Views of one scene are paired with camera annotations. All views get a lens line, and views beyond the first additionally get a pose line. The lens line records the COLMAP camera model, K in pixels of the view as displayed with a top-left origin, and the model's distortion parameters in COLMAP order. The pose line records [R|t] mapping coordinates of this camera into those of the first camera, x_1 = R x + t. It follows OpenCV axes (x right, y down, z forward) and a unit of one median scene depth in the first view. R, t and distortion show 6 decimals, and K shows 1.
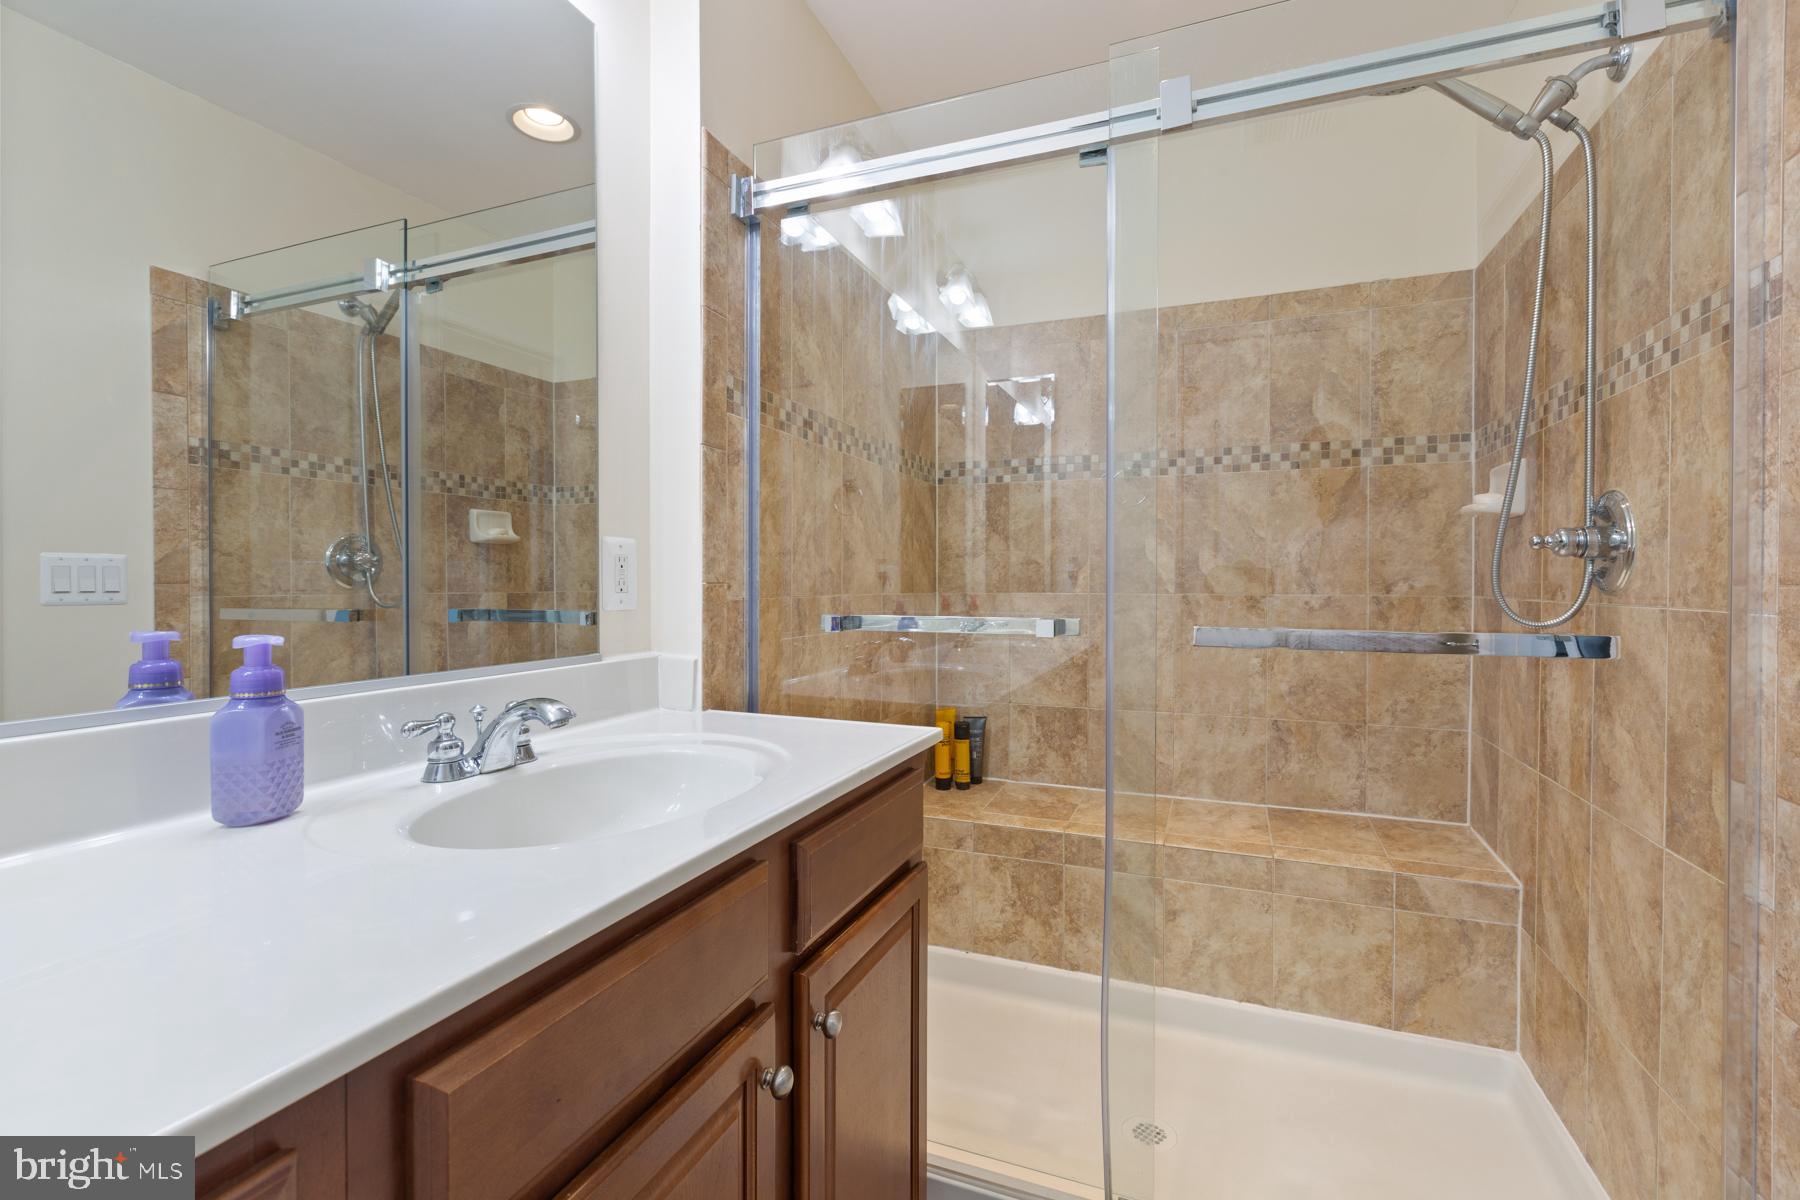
lens RADIAL K [[803.3, 0, 901.9], [0, 803.3, 590.8], [0, 0, 1]] dist [-0.007805, 0.002697]
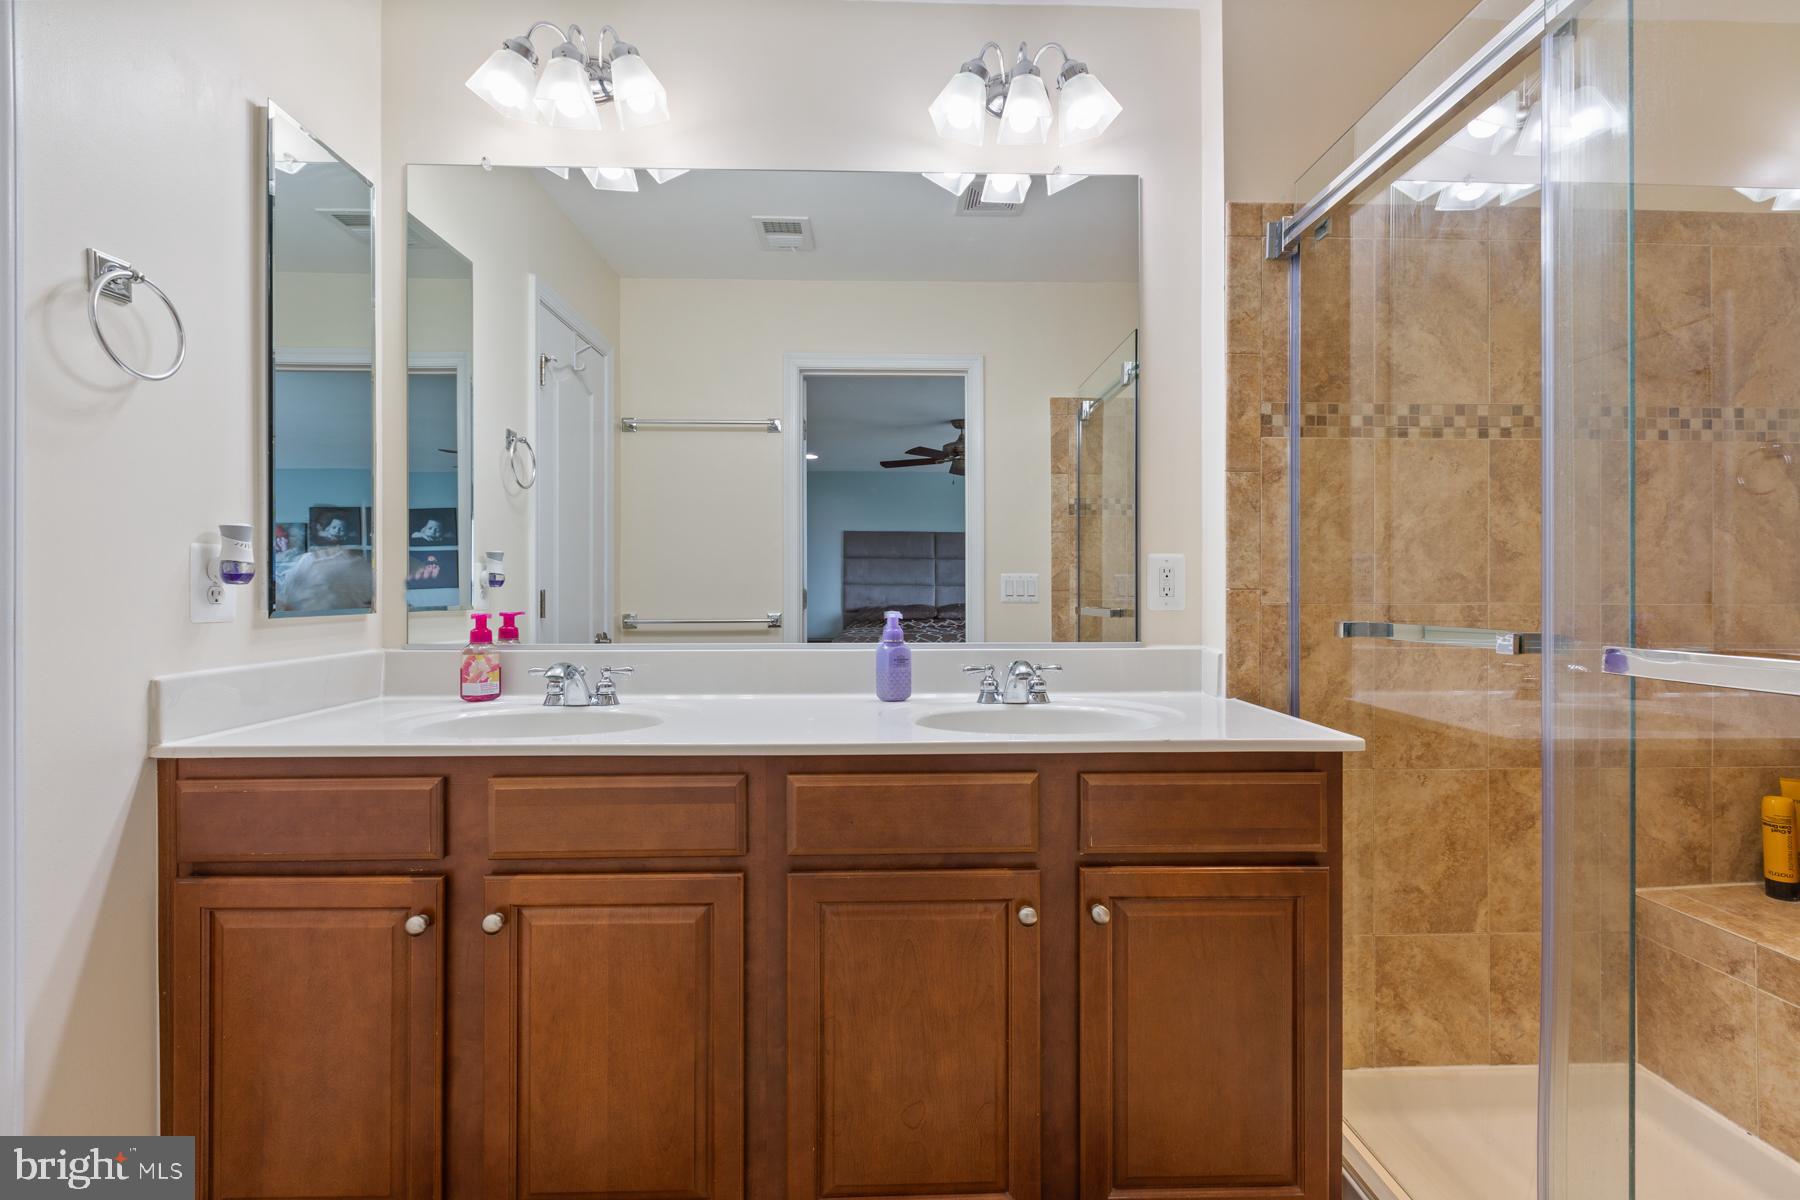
lens RADIAL K [[803.3, 0, 899.7], [0, 803.3, 592.6], [0, 0, 1]] dist [-0.007805, 0.002697]
pose [[0.389982, 0.001151, -0.920822, 0.579864], [-0.010724, 0.999937, -0.003292, 0.004020], [0.920760, 0.011159, 0.389970, 0.094396]]
